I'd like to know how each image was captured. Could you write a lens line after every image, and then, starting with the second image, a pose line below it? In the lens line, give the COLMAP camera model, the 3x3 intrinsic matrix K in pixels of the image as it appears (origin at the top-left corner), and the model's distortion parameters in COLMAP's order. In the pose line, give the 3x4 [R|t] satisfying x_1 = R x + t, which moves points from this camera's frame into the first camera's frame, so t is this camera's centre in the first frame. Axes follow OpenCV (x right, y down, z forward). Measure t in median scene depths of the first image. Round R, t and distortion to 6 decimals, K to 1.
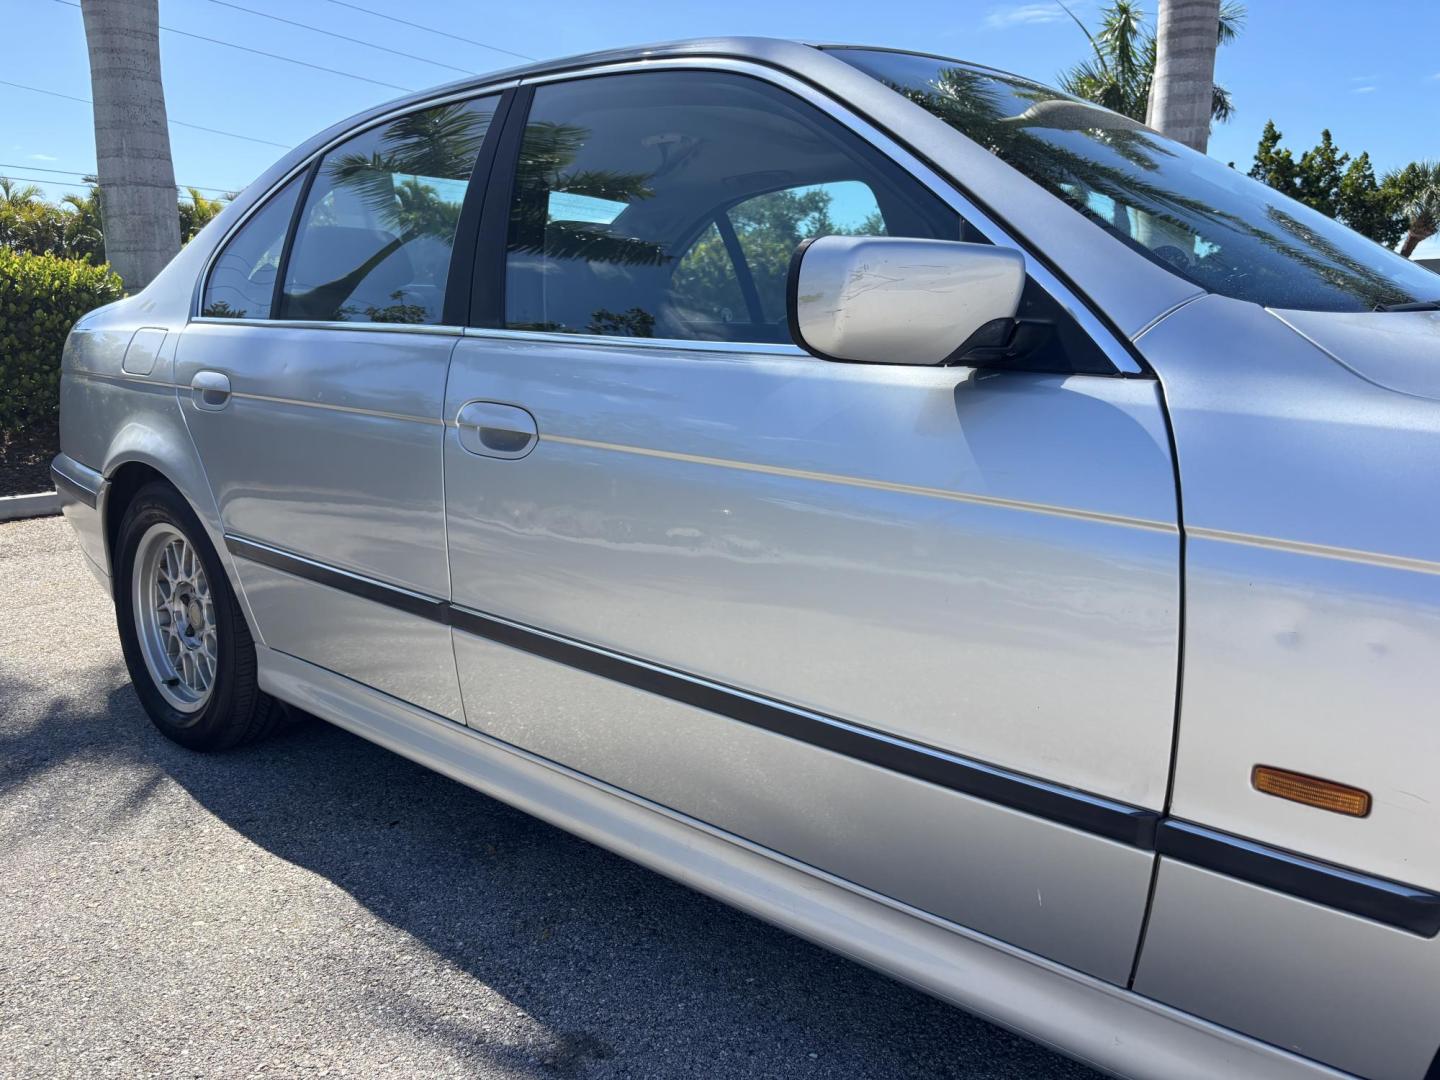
lens RADIAL K [[1094.7, 0, 721.6], [0, 1094.7, 553.2], [0, 0, 1]] dist [0.079720, -0.103743]
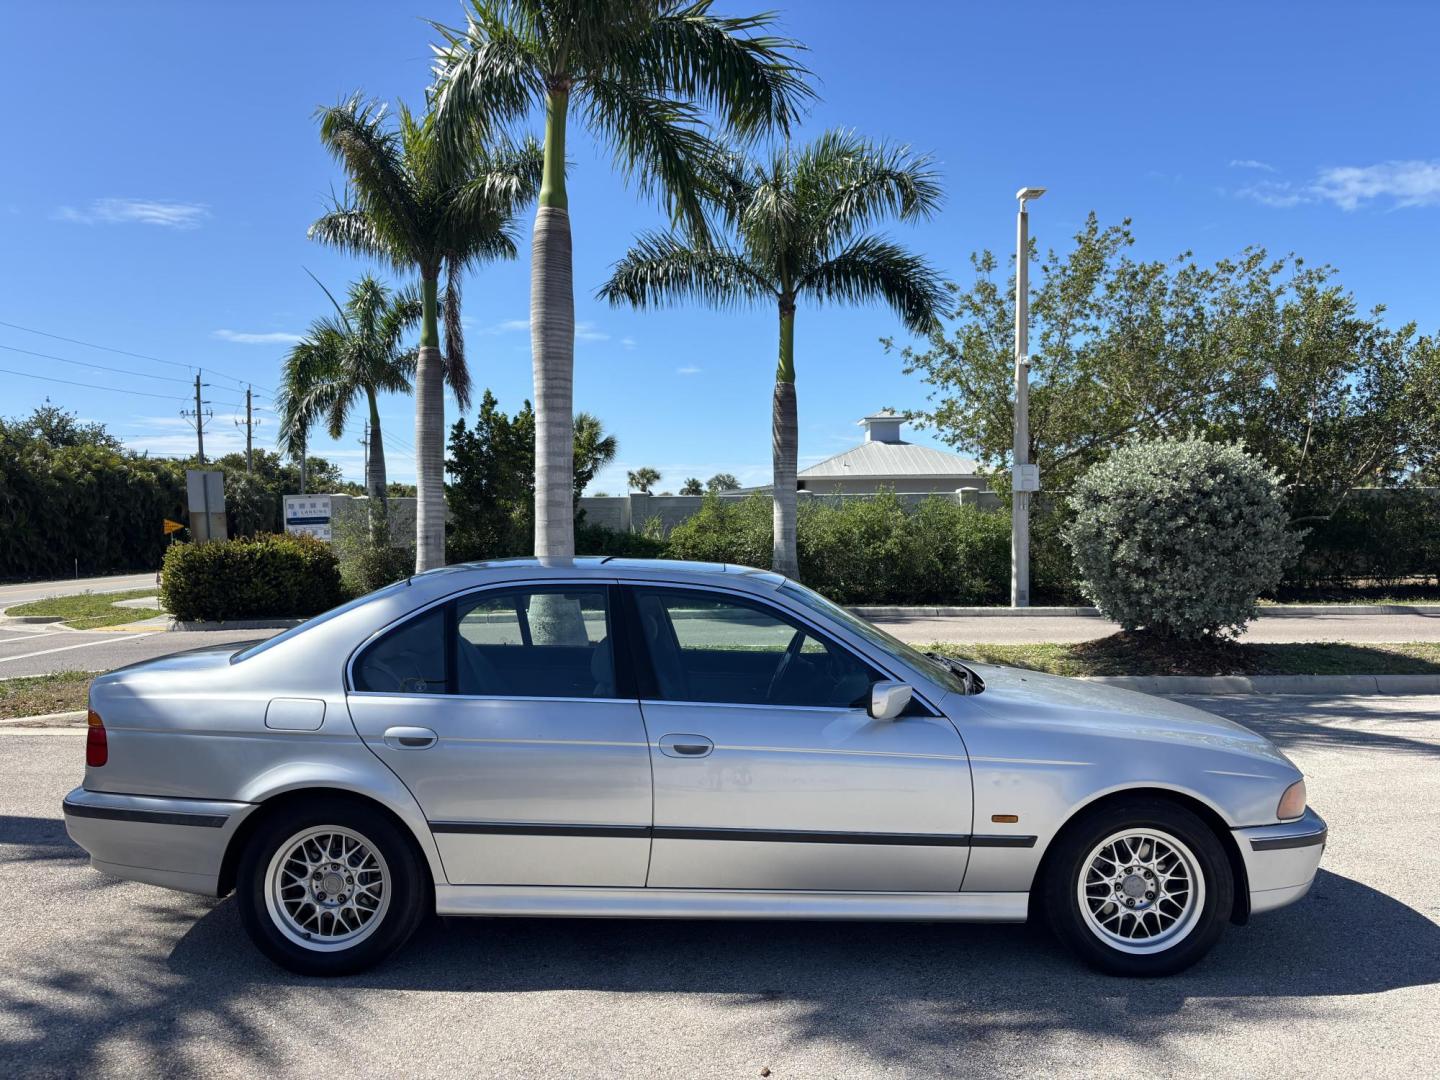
lens RADIAL K [[1084.2, 0, 730.0], [0, 1084.2, 551.1], [0, 0, 1]] dist [0.049259, -0.074941]
pose [[0.752434, -0.007686, 0.658623, -1.047322], [0.123631, 0.983808, -0.129759, -0.132265], [-0.646961, 0.179061, 0.741201, -0.550440]]
